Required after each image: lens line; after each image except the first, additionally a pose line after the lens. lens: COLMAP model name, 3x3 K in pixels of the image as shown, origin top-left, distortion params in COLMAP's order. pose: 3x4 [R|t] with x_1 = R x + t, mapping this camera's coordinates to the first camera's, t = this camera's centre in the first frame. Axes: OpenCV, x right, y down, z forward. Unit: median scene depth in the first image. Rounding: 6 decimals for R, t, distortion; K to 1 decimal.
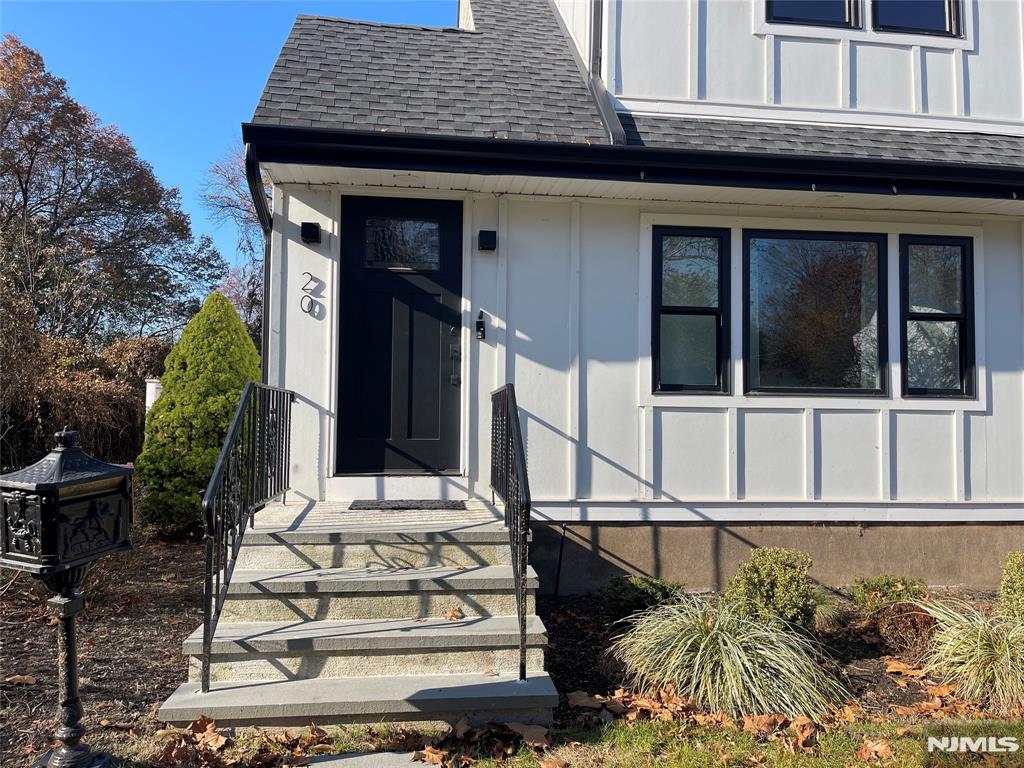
lens RADIAL K [[758.7, 0, 512.0], [0, 758.7, 384.0], [0, 0, 1]] dist [0.086934, -0.126141]
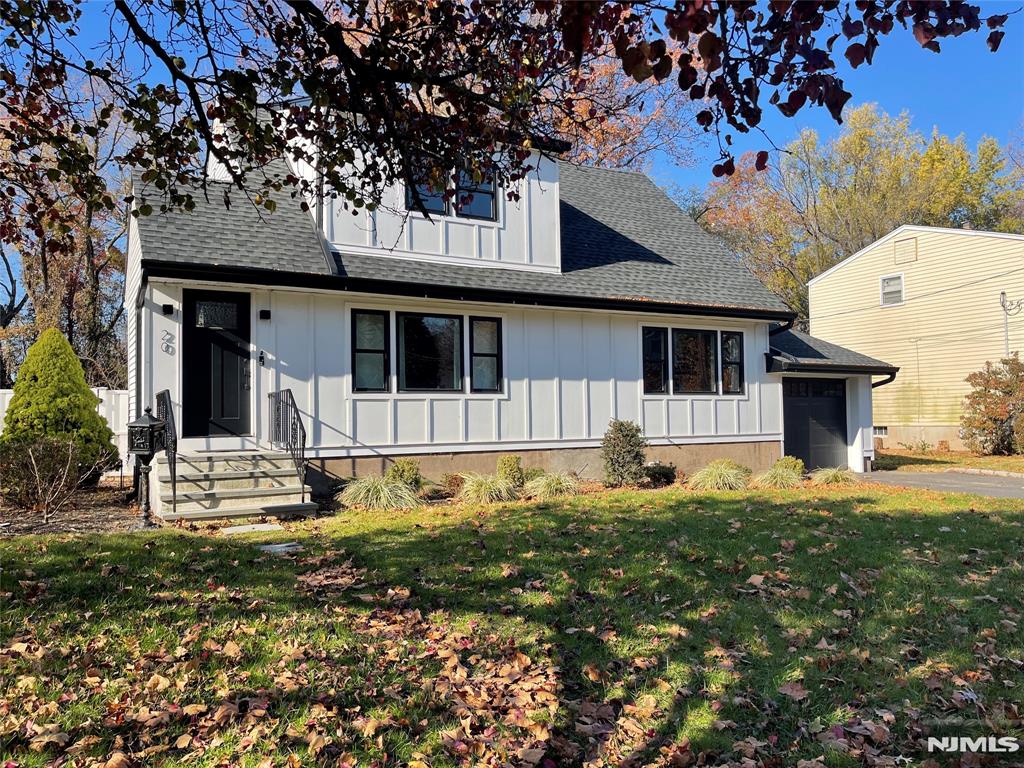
lens RADIAL K [[758.7, 0, 512.0], [0, 758.7, 384.0], [0, 0, 1]] dist [0.086934, -0.126141]
pose [[0.922879, -0.007437, 0.385018, -0.200396], [0.007238, 0.999972, 0.001967, -0.011090], [-0.385022, 0.000971, 0.922907, -1.021996]]
